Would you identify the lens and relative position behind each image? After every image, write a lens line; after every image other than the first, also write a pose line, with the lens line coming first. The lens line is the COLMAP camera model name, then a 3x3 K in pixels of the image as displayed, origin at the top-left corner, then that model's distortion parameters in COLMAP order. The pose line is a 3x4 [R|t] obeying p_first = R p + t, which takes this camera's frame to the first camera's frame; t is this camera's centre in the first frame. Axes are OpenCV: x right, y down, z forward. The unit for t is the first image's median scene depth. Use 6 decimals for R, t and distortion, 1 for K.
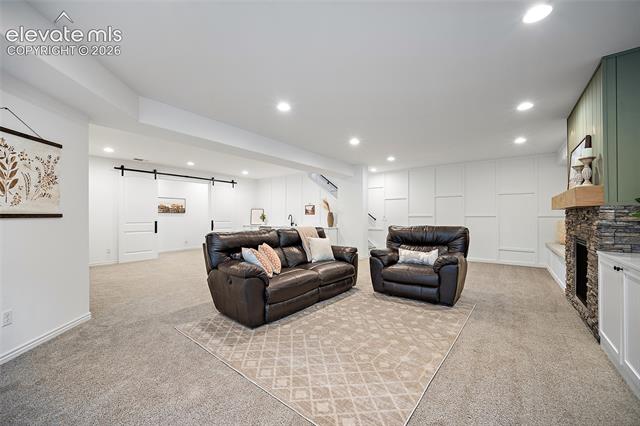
lens RADIAL K [[247.0, 0, 321.5], [0, 247.0, 216.1], [0, 0, 1]] dist [-0.000306, -0.000082]
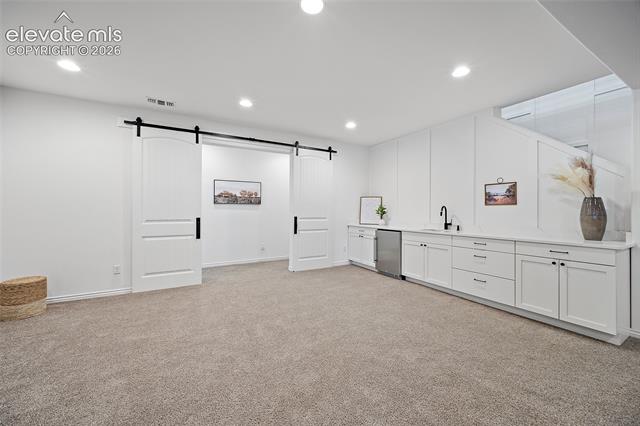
lens RADIAL K [[253.6, 0, 323.2], [0, 253.6, 212.1], [0, 0, 1]] dist [-0.005042, 0.000491]
pose [[0.920463, 0.003661, -0.390812, -0.203958], [0.000010, 0.999956, 0.009392, 0.001932], [0.390829, -0.008649, 0.920423, 0.645102]]
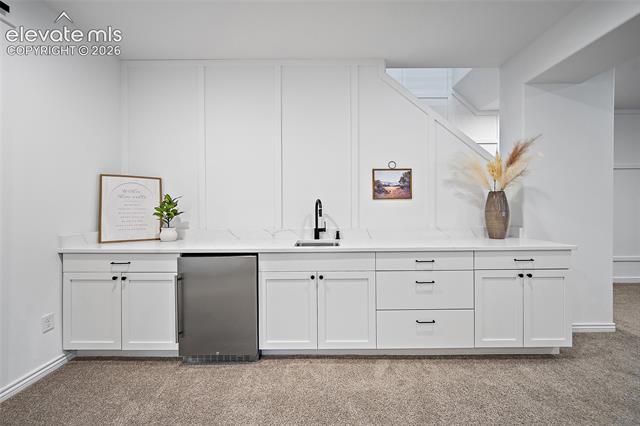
lens RADIAL K [[253.6, 0, 318.0], [0, 253.6, 209.1], [0, 0, 1]] dist [-0.005042, 0.000491]
pose [[0.804114, -0.006305, 0.594442, -0.399487], [0.003817, 0.999978, 0.005443, 0.004689], [-0.594463, -0.002108, 0.804120, 1.061550]]
